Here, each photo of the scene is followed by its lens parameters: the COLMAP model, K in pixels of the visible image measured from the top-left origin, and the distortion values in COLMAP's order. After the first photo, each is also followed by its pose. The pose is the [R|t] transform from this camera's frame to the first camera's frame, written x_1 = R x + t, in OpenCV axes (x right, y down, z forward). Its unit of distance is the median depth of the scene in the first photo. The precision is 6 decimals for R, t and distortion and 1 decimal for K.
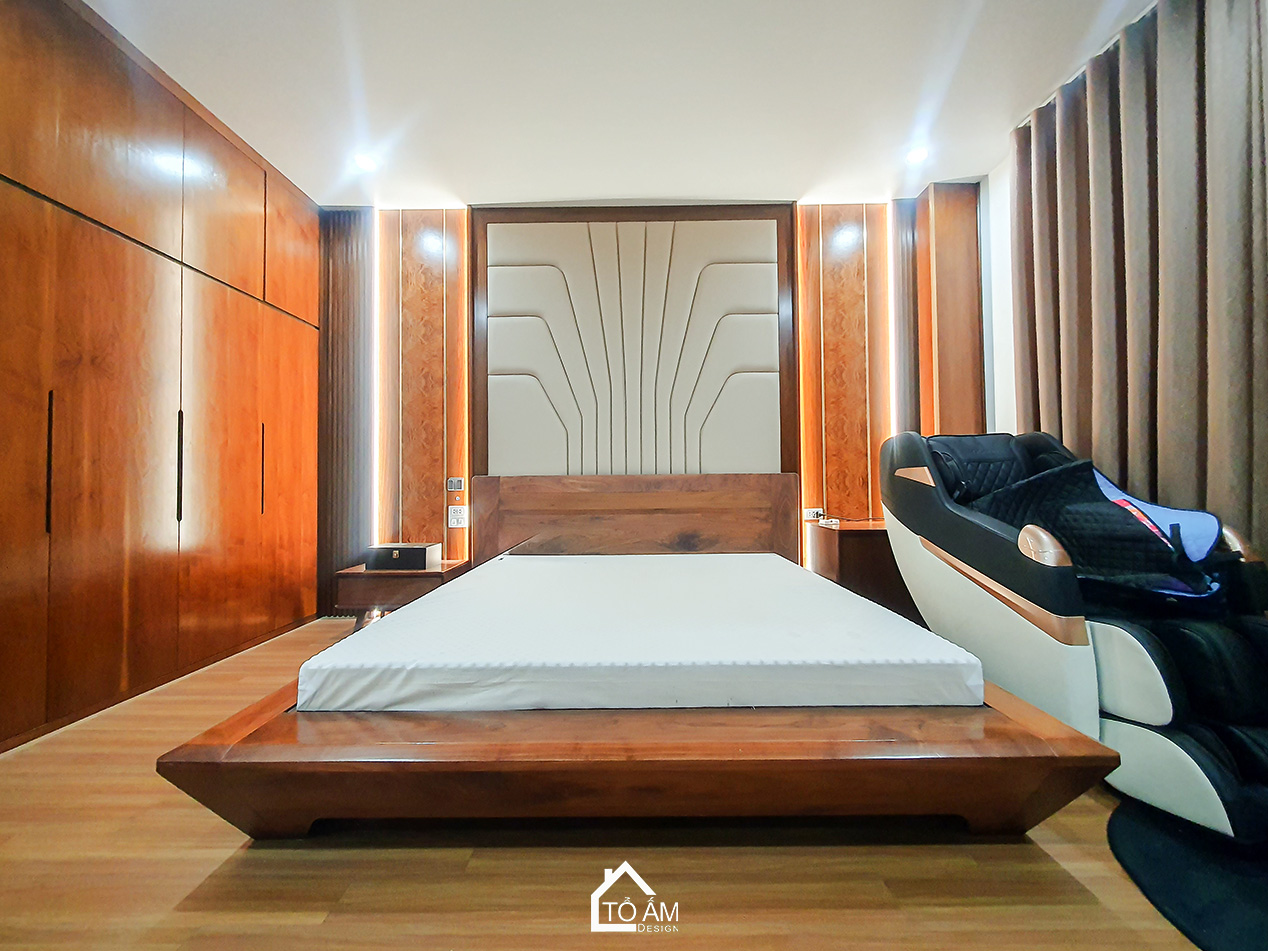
lens RADIAL K [[518.3, 0, 634.0], [0, 518.3, 475.5], [0, 0, 1]] dist [0.000712, 0.000131]
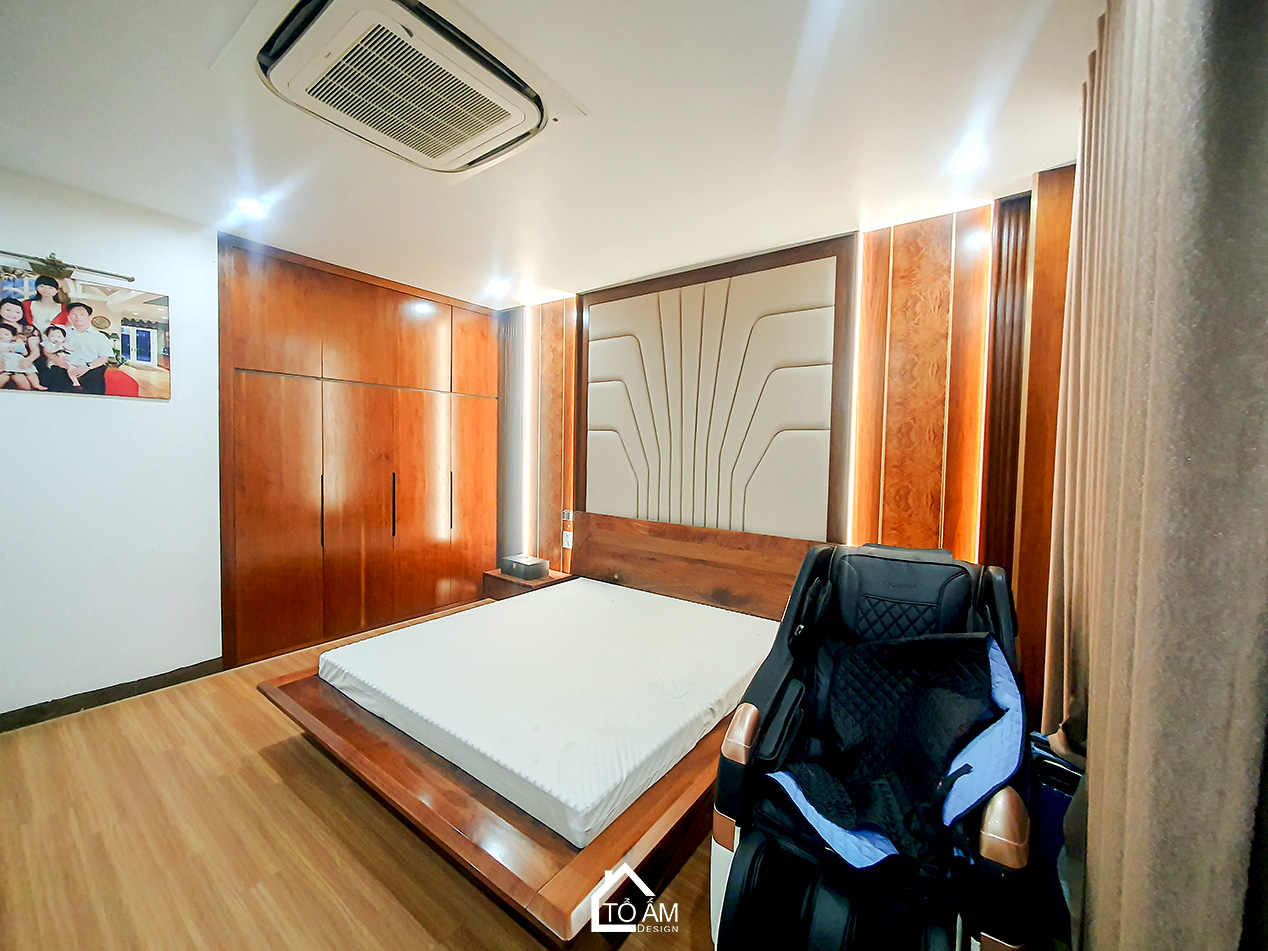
lens RADIAL K [[500.8, 0, 634.0], [0, 500.8, 475.5], [0, 0, 1]] dist [-0.018489, 0.000071]
pose [[0.805184, 0.059941, -0.589989, 0.525380], [-0.022006, 0.997213, 0.071282, -0.176066], [0.592617, -0.044412, 0.804259, 0.099154]]
